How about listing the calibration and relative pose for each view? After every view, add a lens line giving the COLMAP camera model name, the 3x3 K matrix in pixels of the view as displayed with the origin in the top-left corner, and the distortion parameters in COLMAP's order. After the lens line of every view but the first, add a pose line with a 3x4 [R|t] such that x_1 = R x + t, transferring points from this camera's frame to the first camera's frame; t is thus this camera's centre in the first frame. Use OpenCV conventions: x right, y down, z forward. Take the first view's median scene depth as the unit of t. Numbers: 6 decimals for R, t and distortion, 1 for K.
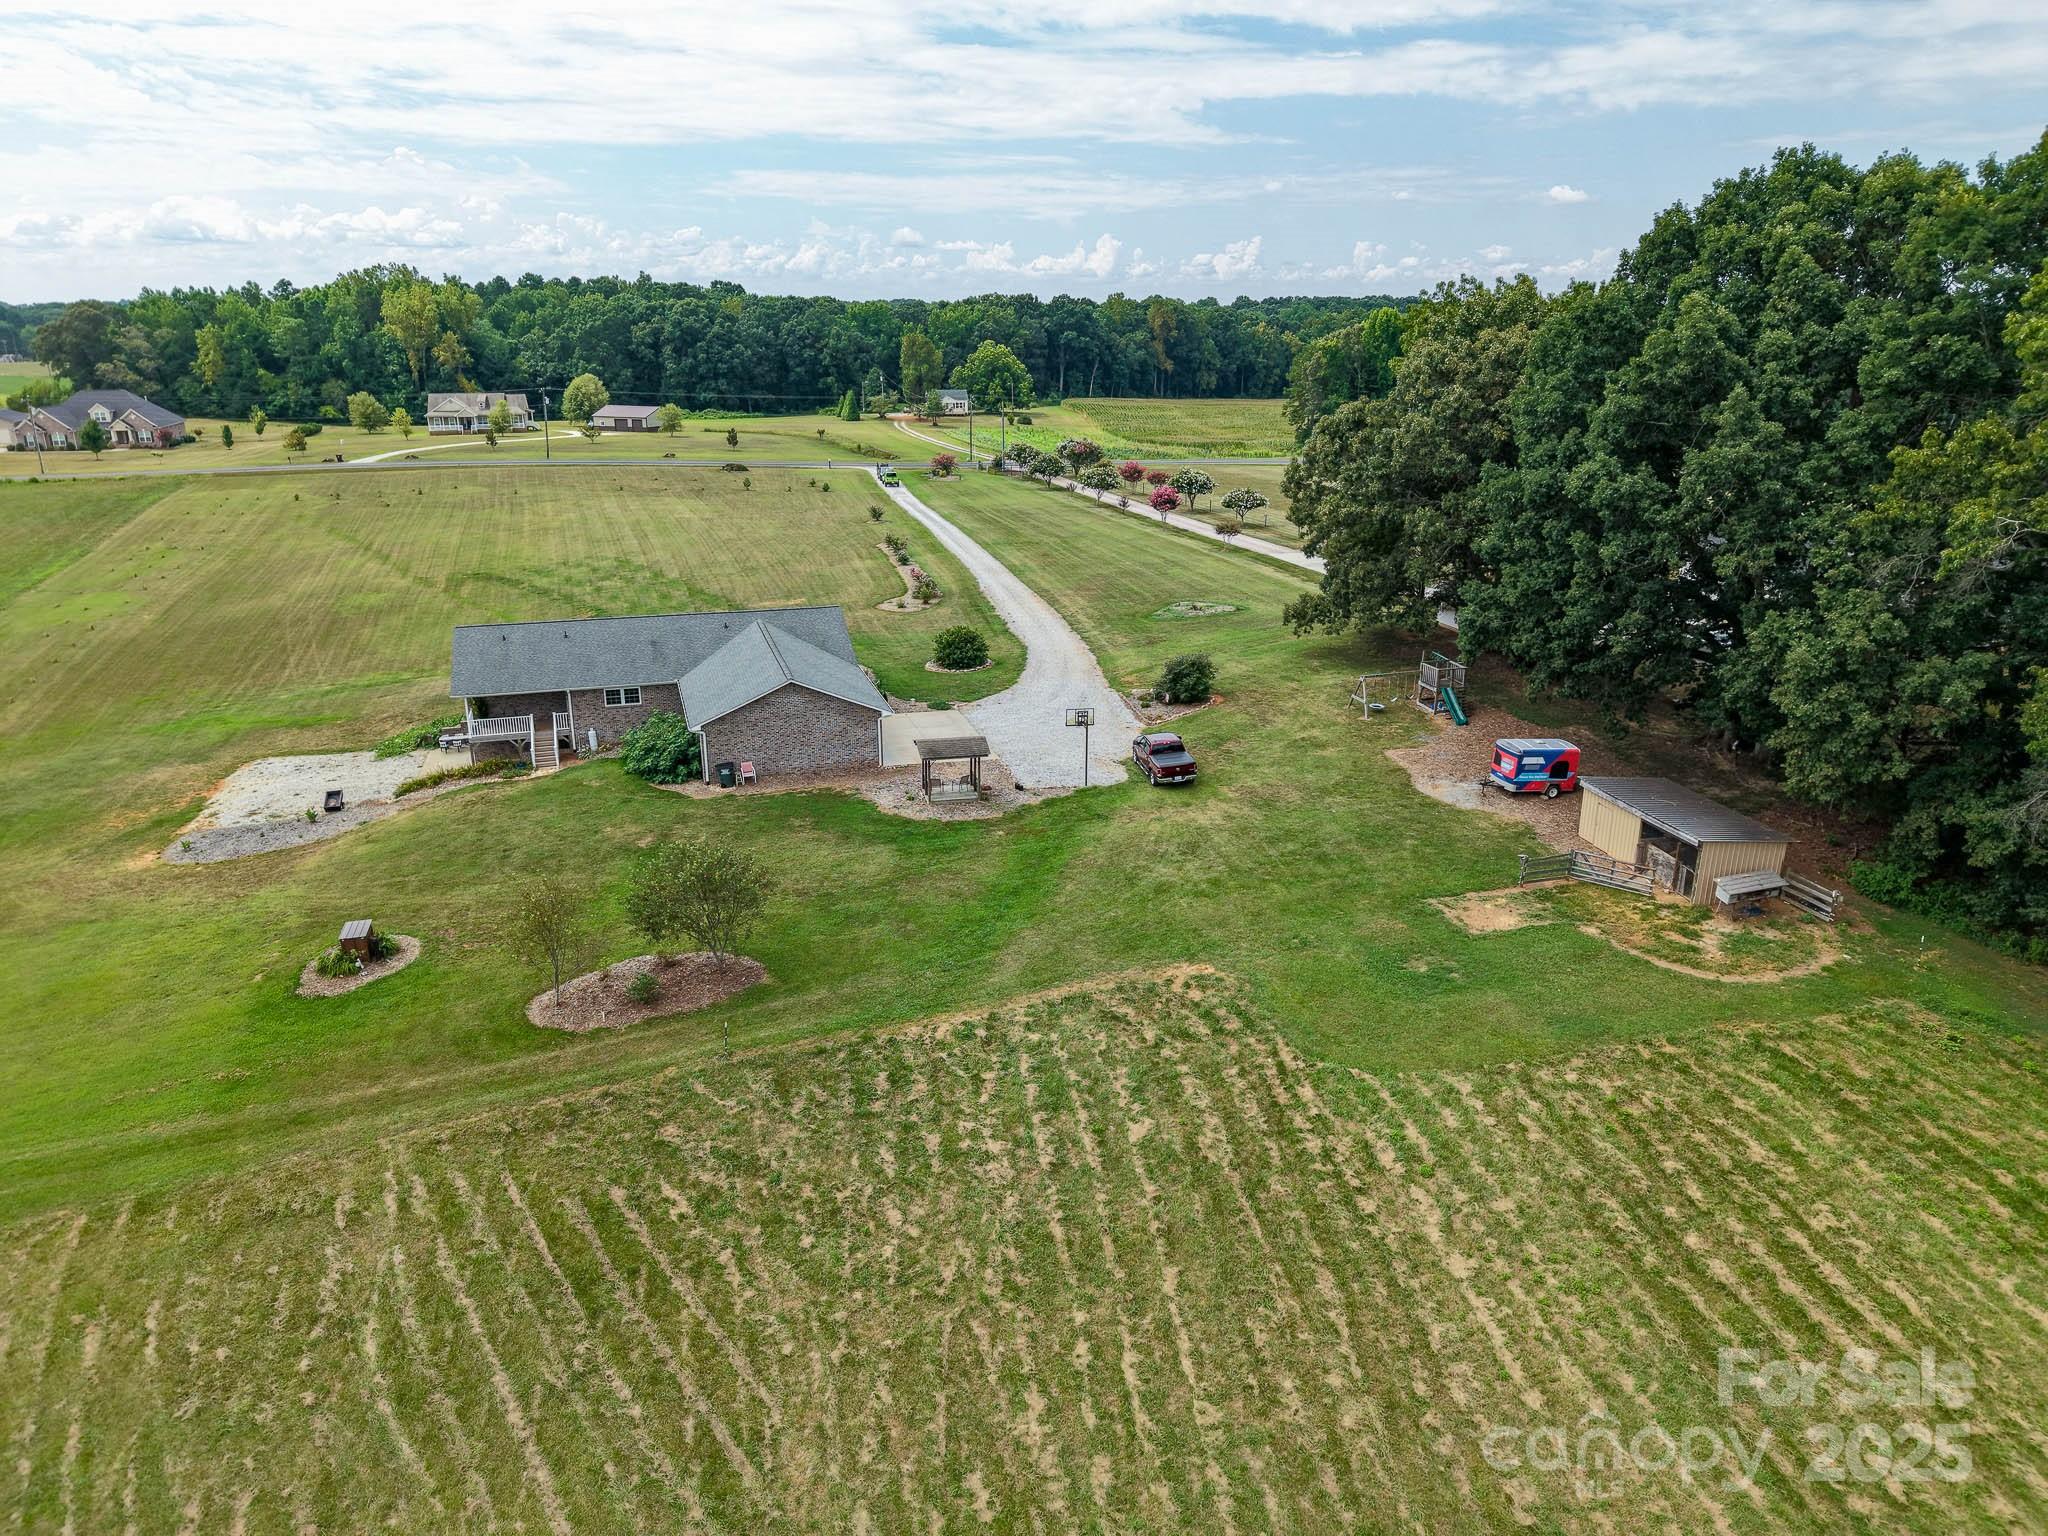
lens RADIAL K [[1395.5, 0, 1024.0], [0, 1395.5, 768.0], [0, 0, 1]] dist [0.070803, -0.083807]
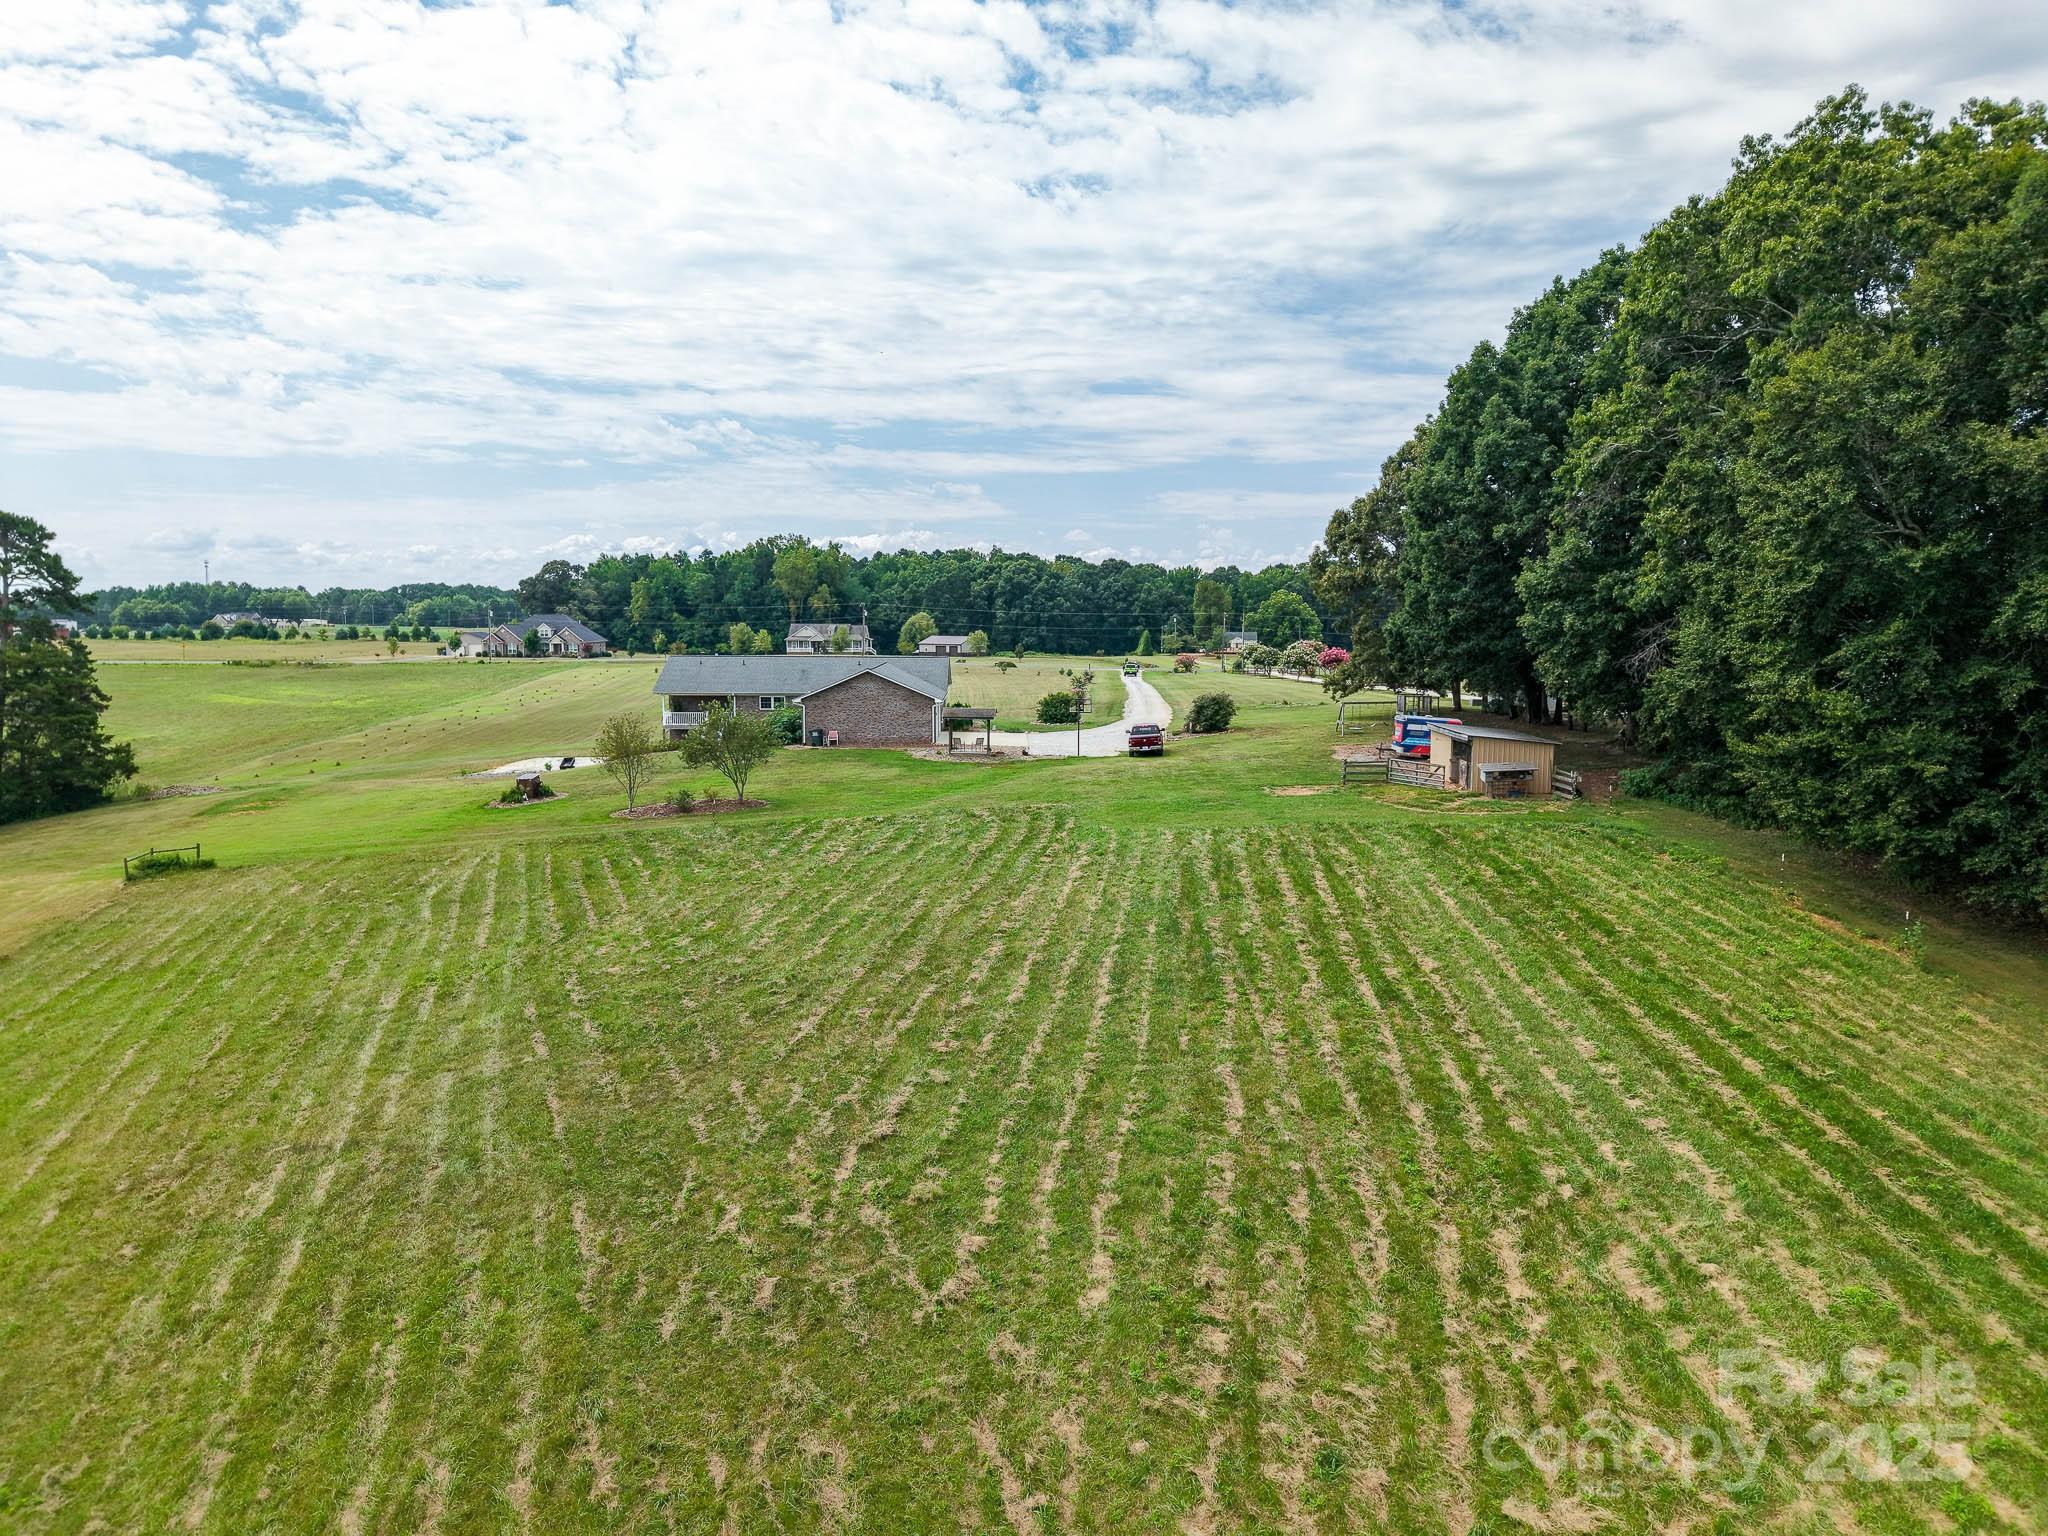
lens RADIAL K [[1380.1, 0, 1024.0], [0, 1380.1, 768.0], [0, 0, 1]] dist [0.096899, -0.084730]
pose [[0.966302, 0.030441, -0.255605, 0.081383], [-0.081235, 0.978302, -0.190595, 0.068498], [0.244257, 0.204937, 0.947808, -0.053225]]
